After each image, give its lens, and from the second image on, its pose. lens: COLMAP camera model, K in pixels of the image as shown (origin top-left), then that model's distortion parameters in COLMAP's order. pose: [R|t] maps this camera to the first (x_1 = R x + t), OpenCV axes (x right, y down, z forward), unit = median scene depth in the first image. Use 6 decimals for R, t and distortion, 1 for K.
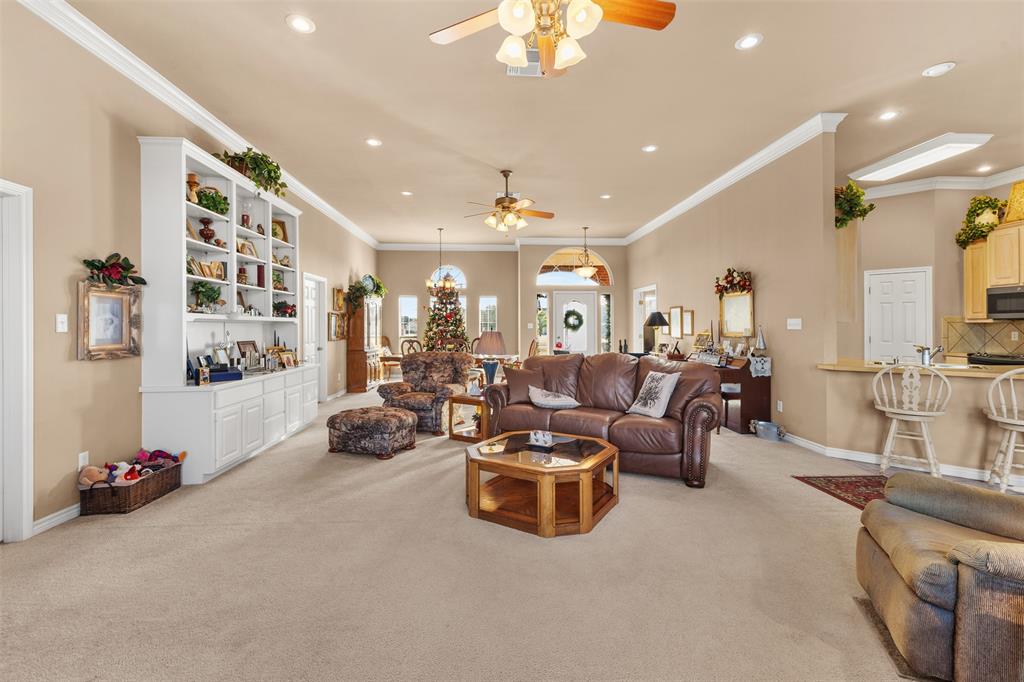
lens RADIAL K [[442.0, 0, 514.1], [0, 442.0, 325.4], [0, 0, 1]] dist [-0.000054, -0.000342]
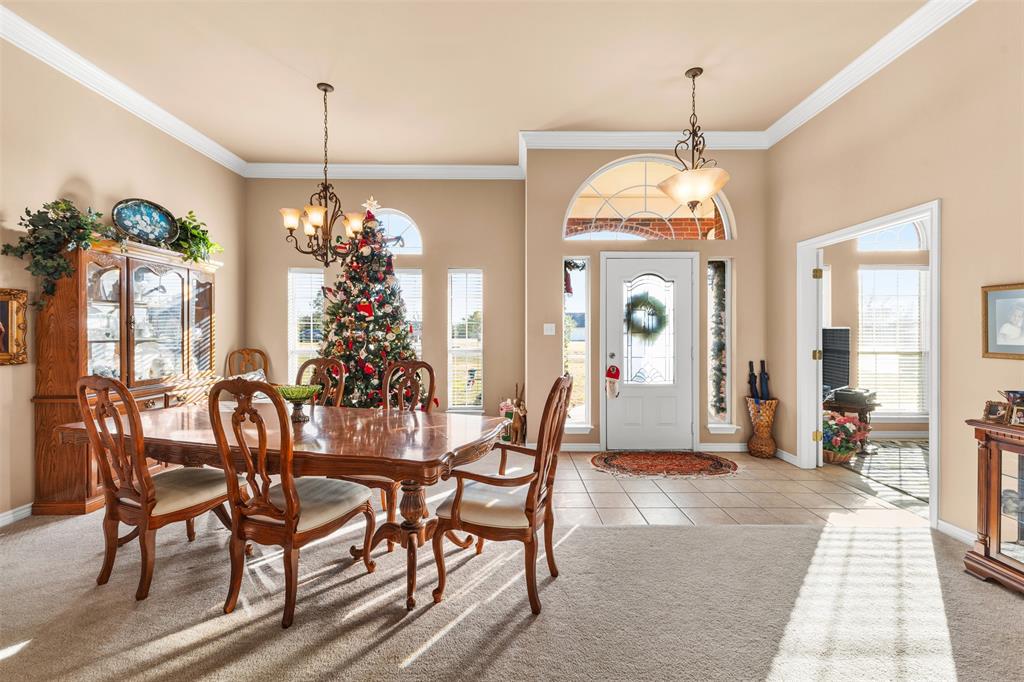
lens RADIAL K [[442.7, 0, 511.9], [0, 442.7, 338.0], [0, 0, 1]] dist [0.012467, 0.000434]
pose [[0.998768, 0.003412, -0.049507, 0.028633], [-0.002632, 0.999872, 0.015804, 0.004066], [0.049554, -0.015654, 0.998649, 0.750132]]
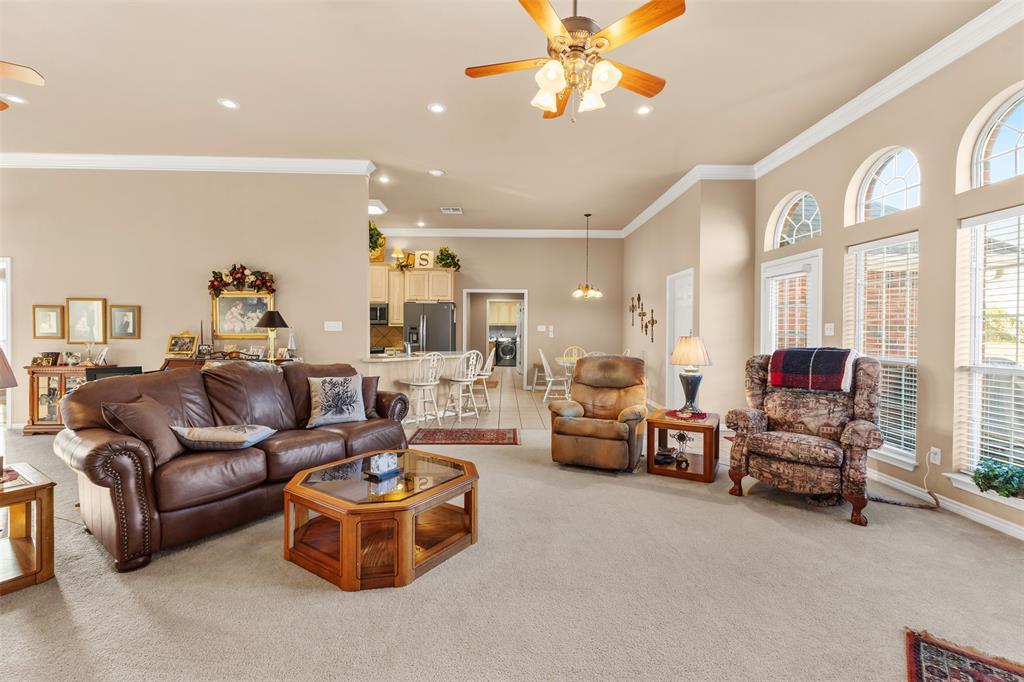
lens RADIAL K [[443.2, 0, 511.5], [0, 443.2, 331.4], [0, 0, 1]] dist [0.003881, -0.000003]
pose [[0.043346, 0.001696, 0.999059, -0.318934], [-0.009385, 0.999955, -0.001290, 0.005081], [-0.999016, -0.009320, 0.043360, 0.302471]]
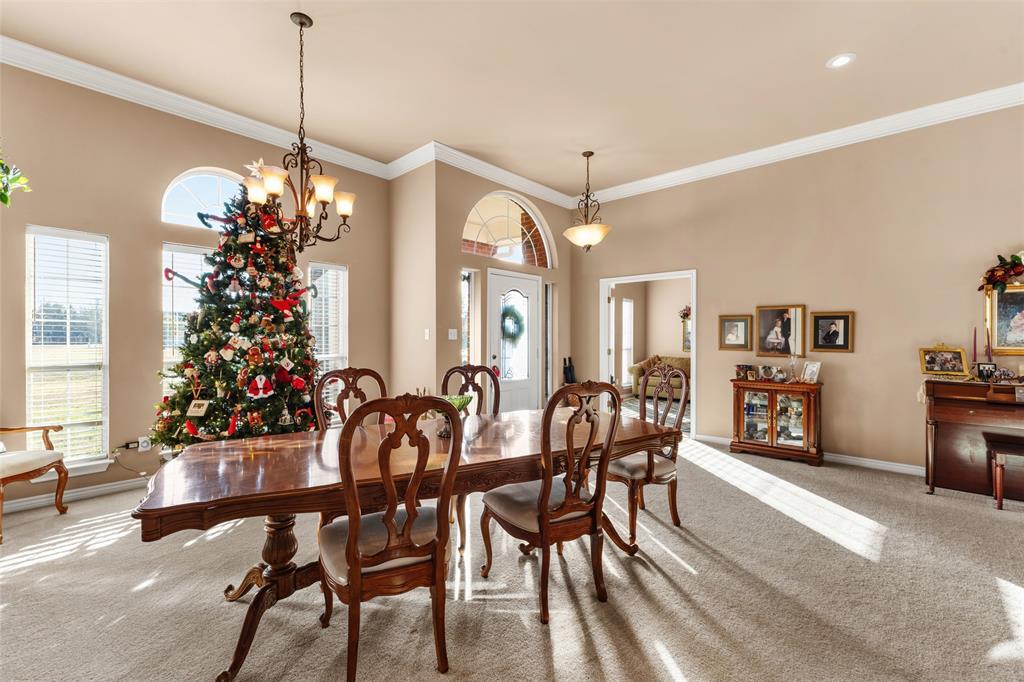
lens RADIAL K [[444.4, 0, 516.3], [0, 444.4, 340.1], [0, 0, 1]] dist [0.020872, 0.000053]
pose [[0.713257, 0.000148, 0.700902, -0.351029], [-0.006931, 0.999953, 0.006841, 0.004851], [-0.700868, -0.009738, 0.713224, 0.831555]]
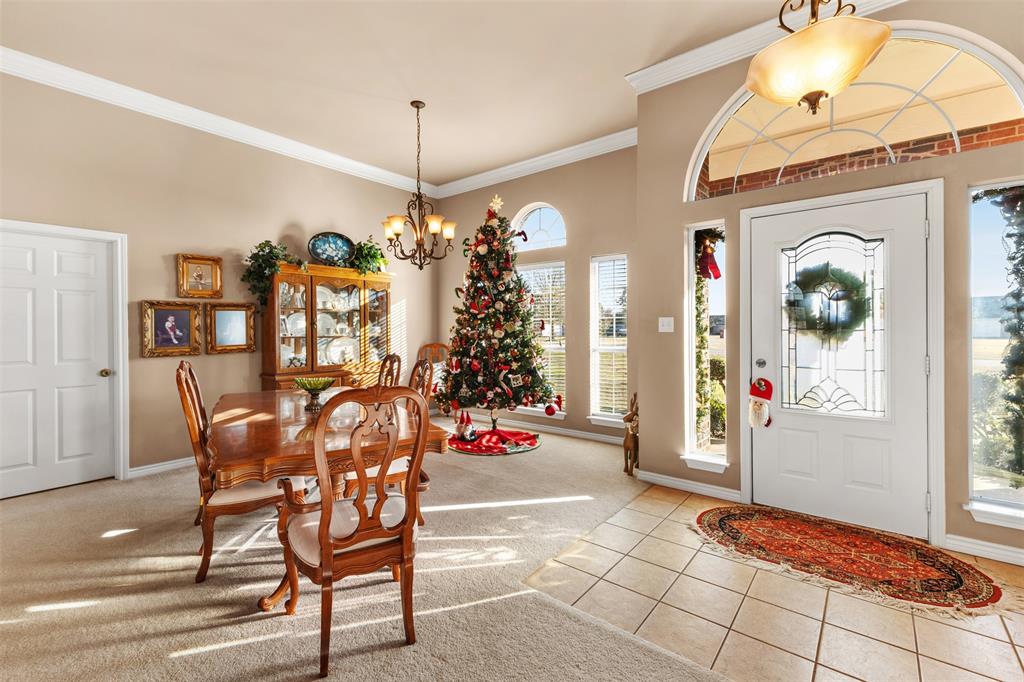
lens RADIAL K [[443.2, 0, 511.5], [0, 443.2, 331.4], [0, 0, 1]] dist [0.003881, -0.000003]
pose [[0.742582, 0.002521, -0.669751, 0.243362], [0.006890, 0.999911, 0.011402, 0.002393], [0.669720, -0.013082, 0.742498, 0.916110]]
